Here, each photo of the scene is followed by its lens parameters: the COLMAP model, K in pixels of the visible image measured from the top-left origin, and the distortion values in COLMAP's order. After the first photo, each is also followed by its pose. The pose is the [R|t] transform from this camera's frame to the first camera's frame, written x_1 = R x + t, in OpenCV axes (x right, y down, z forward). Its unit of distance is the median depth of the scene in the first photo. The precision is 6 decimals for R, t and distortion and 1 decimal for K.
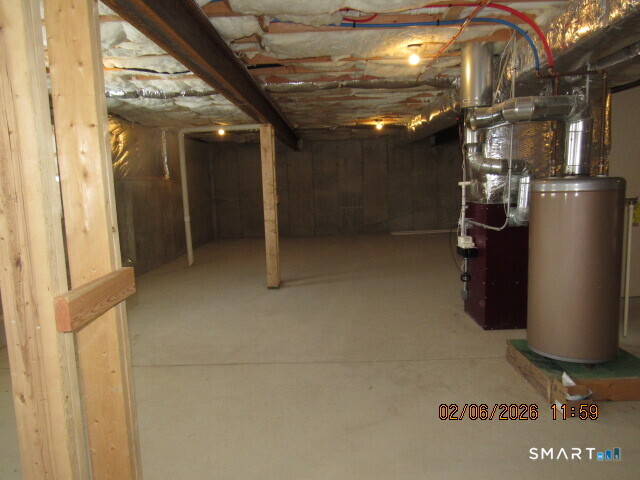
lens RADIAL K [[453.5, 0, 320.2], [0, 453.5, 231.2], [0, 0, 1]] dist [-0.004649, -0.000198]
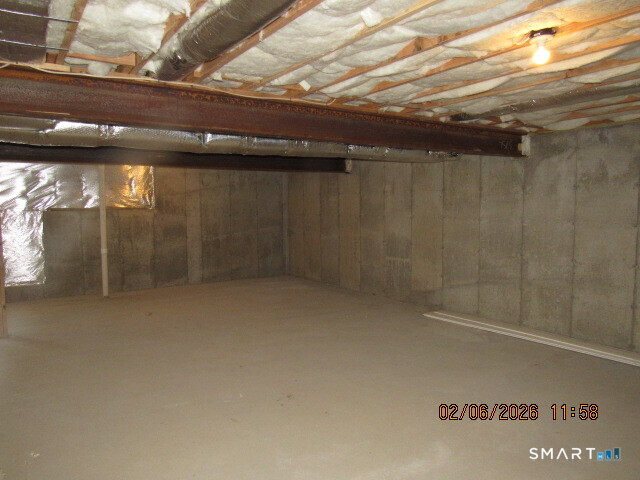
lens RADIAL K [[453.5, 0, 320.2], [0, 453.5, 231.2], [0, 0, 1]] dist [-0.004649, -0.000198]
pose [[0.571318, 0.076986, -0.817110, 0.531211], [-0.104166, 0.994341, 0.020852, -0.094420], [0.814092, 0.073202, 0.576104, 0.542690]]
